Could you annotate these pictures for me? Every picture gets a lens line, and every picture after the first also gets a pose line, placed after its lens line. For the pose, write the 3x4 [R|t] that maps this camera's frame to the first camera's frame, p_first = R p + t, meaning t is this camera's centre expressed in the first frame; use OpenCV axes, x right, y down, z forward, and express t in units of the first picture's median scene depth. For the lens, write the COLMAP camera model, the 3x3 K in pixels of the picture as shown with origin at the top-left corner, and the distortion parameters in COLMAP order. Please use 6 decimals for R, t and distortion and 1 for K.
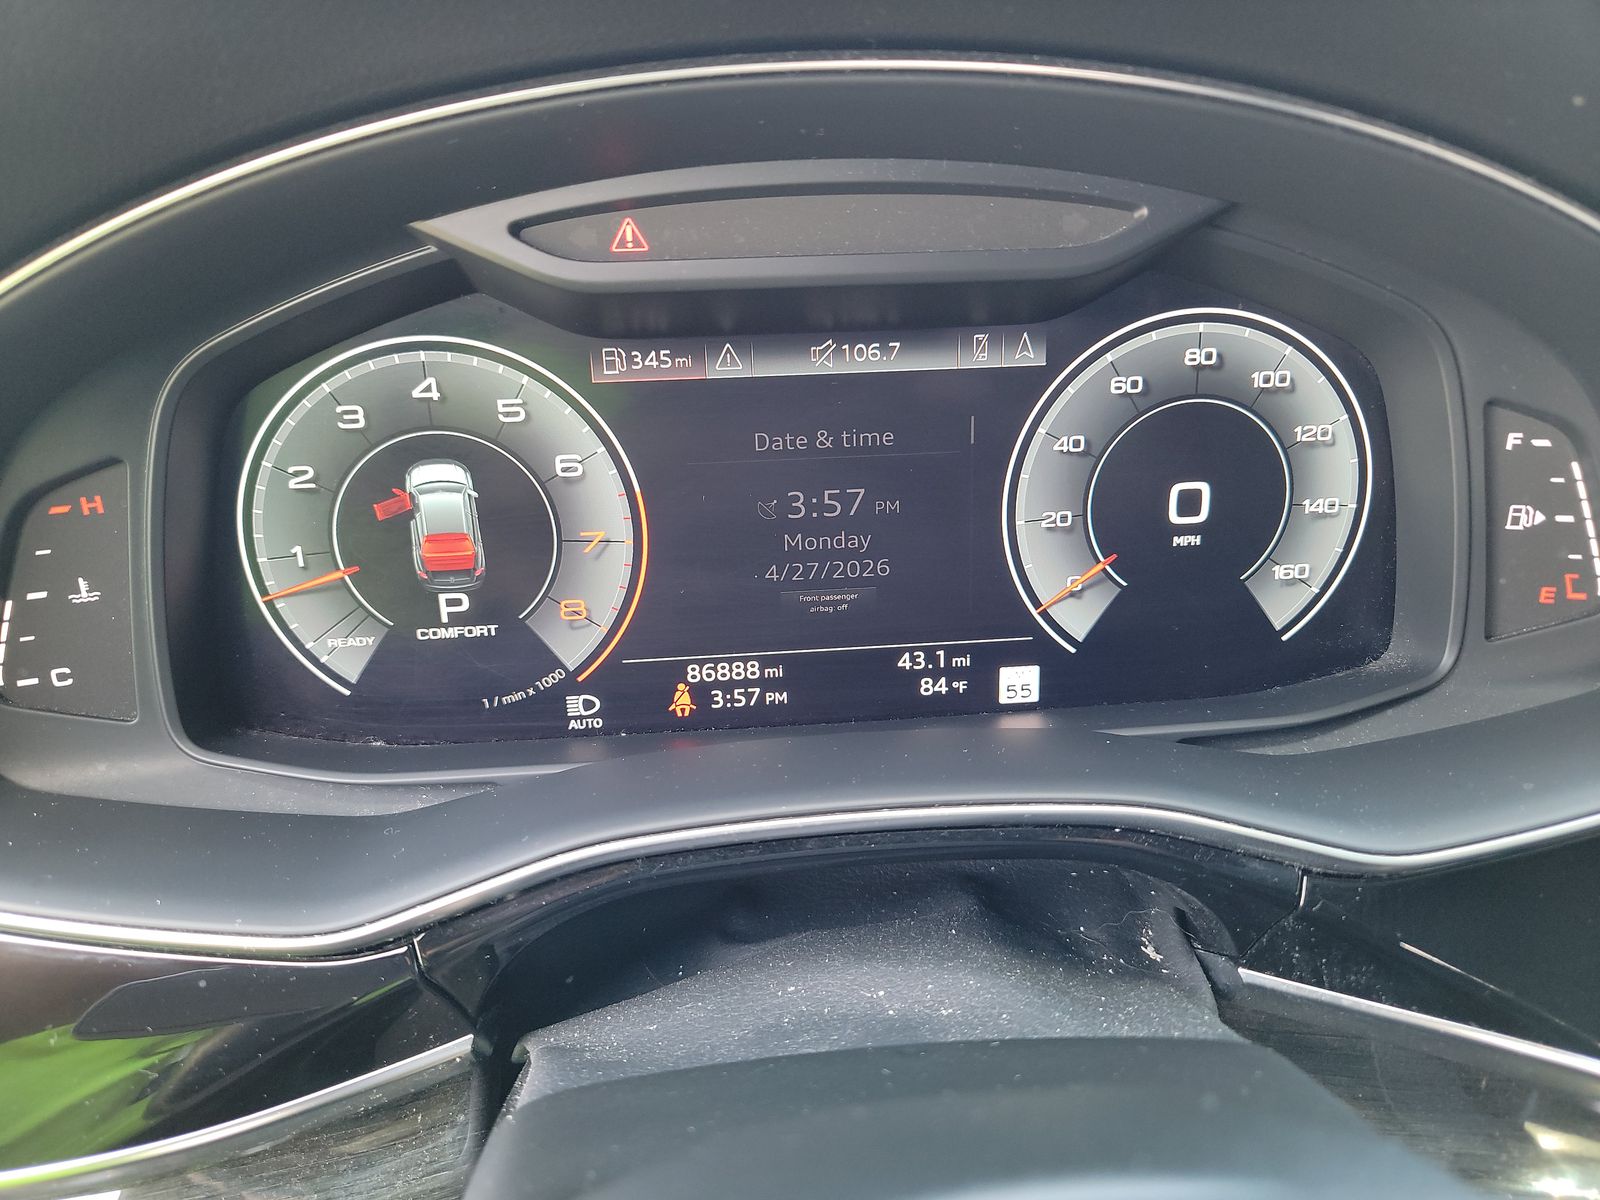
lens RADIAL K [[1101.4, 0, 800.0], [0, 1101.4, 600.0], [0, 0, 1]] dist [0.020341, -0.001656]
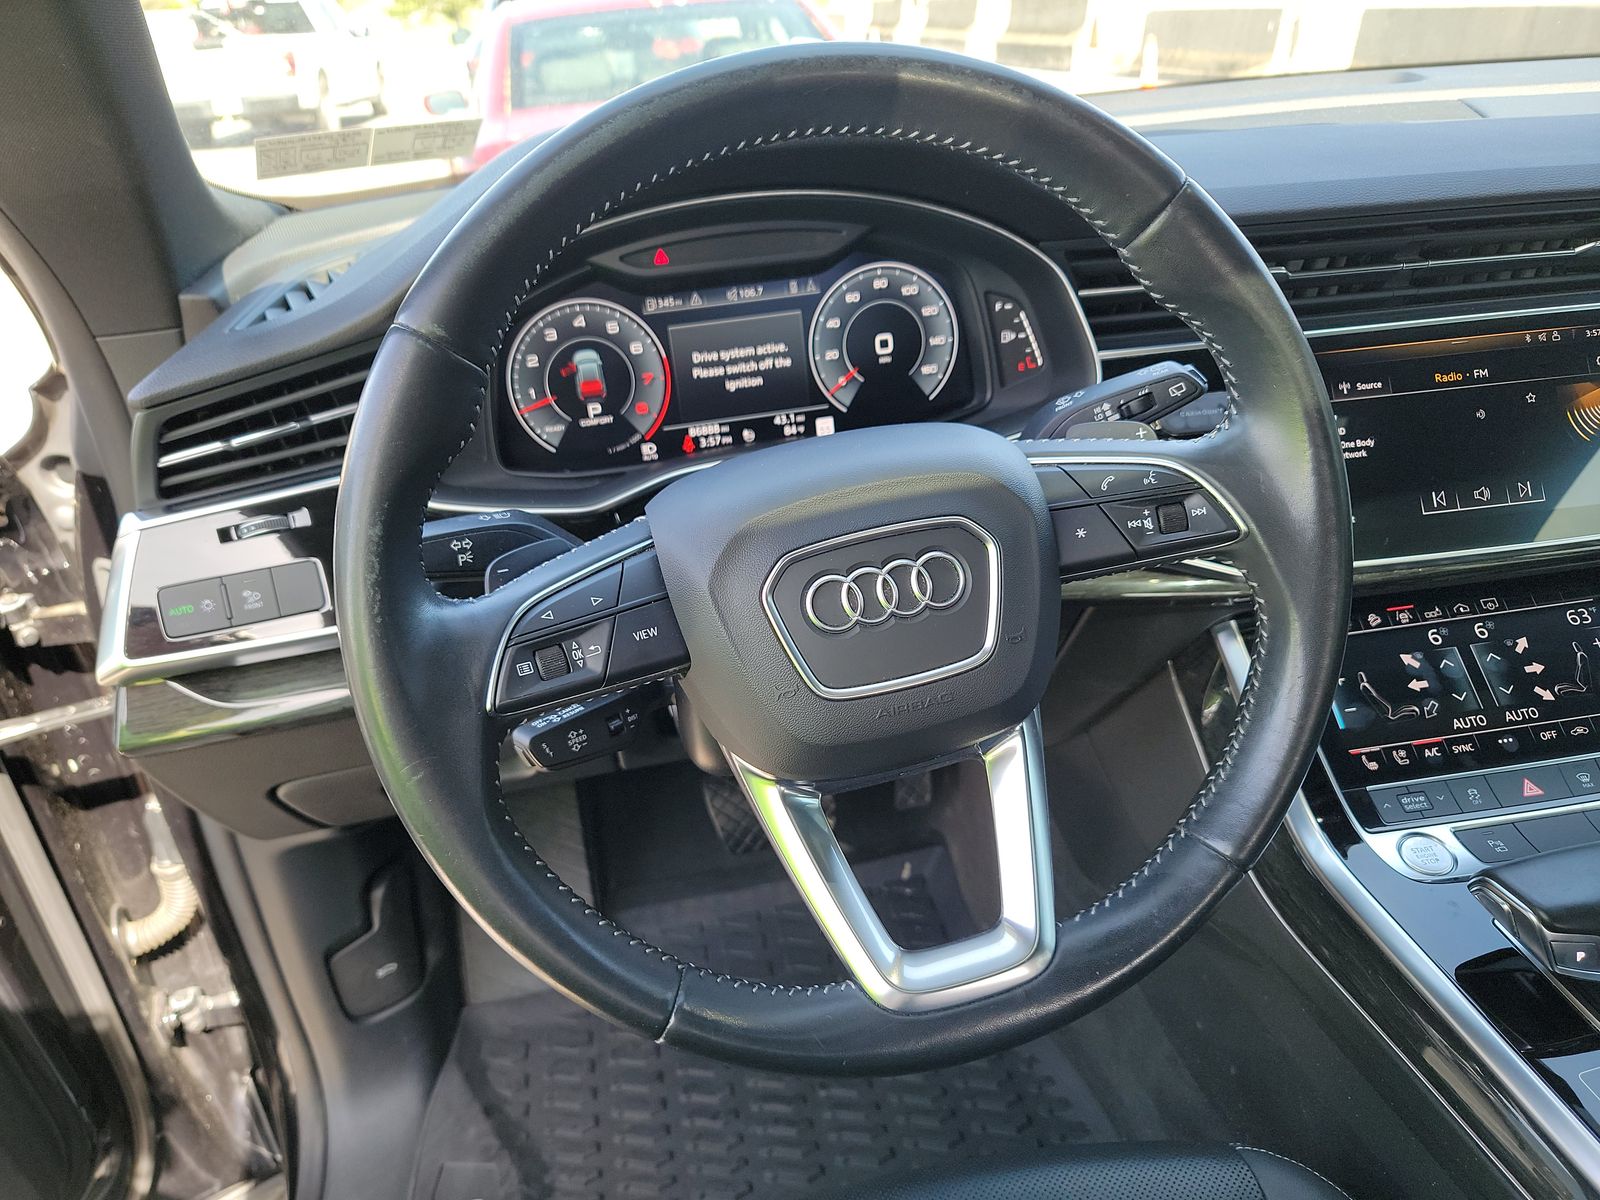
lens RADIAL K [[1101.4, 0, 800.0], [0, 1101.4, 600.0], [0, 0, 1]] dist [0.020341, -0.001656]
pose [[0.986657, -0.115980, 0.114262, -0.188882], [0.110849, 0.992563, 0.050302, 0.349767], [-0.119246, -0.036965, 0.992176, -1.505704]]
